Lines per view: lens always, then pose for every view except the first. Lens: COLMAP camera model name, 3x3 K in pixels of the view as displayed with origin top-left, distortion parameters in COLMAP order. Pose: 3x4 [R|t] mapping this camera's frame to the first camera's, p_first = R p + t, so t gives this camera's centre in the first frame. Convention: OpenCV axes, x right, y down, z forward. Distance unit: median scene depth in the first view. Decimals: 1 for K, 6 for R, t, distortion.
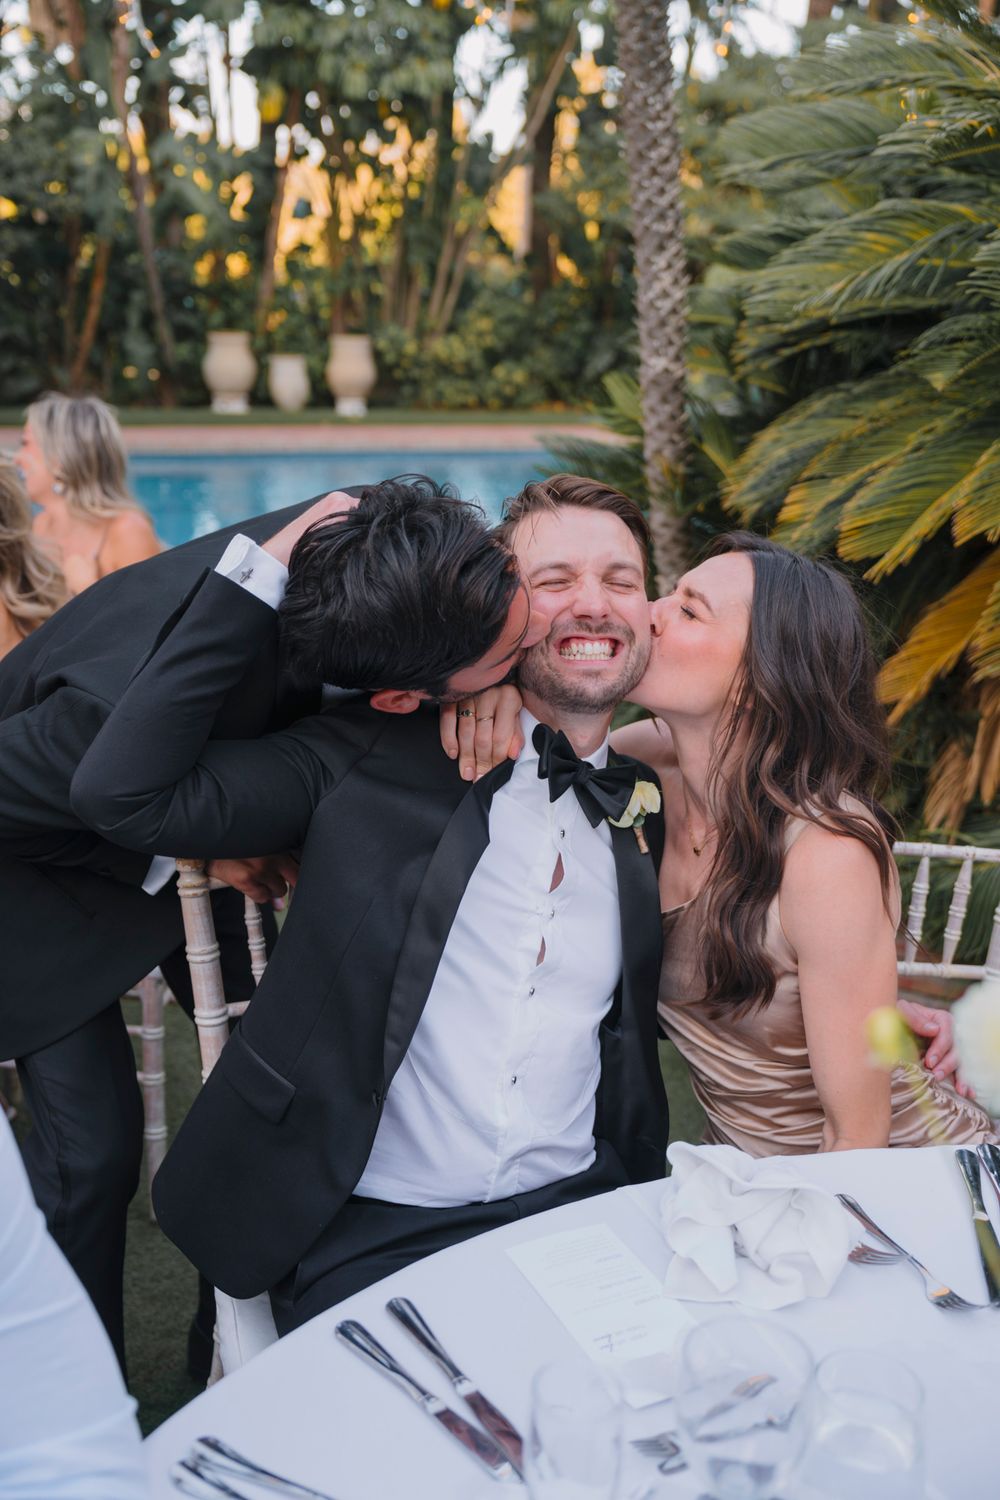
lens RADIAL K [[1482.3, 0, 500.0], [0, 1482.3, 750.0], [0, 0, 1]] dist [0.060360, -0.012596]
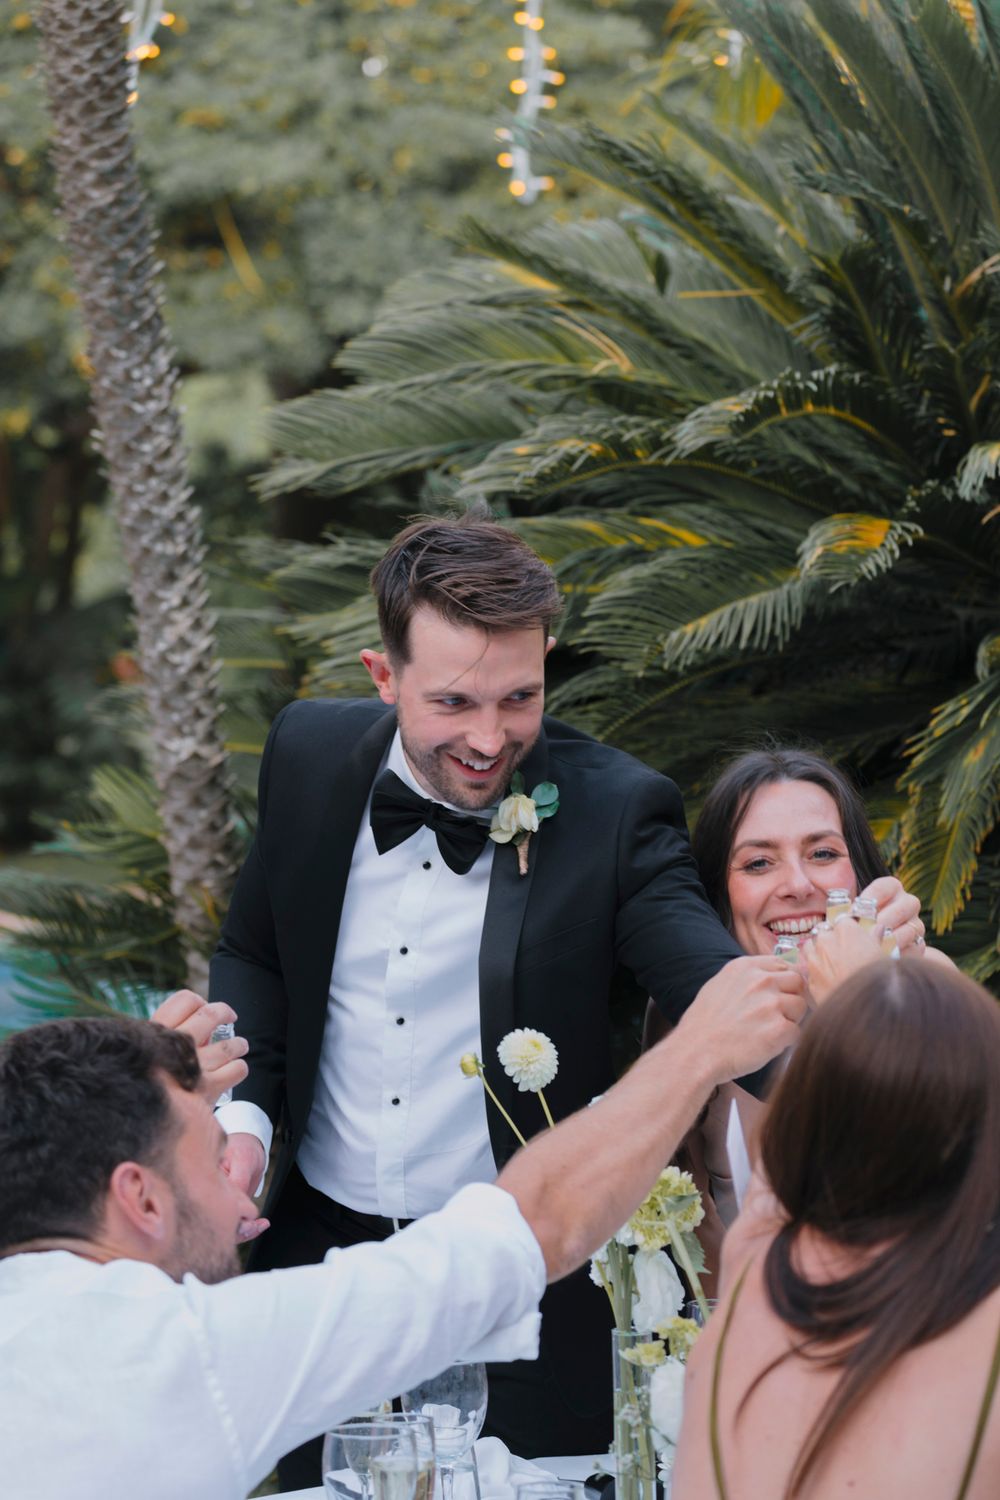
lens RADIAL K [[5482.6, 0, 500.0], [0, 5482.6, 750.0], [0, 0, 1]] dist [-0.019534, -0.390671]
pose [[0.974431, -0.068569, 0.213967, -0.269876], [0.119022, 0.965234, -0.232715, 0.310928], [-0.190571, 0.252232, 0.948716, -1.281311]]
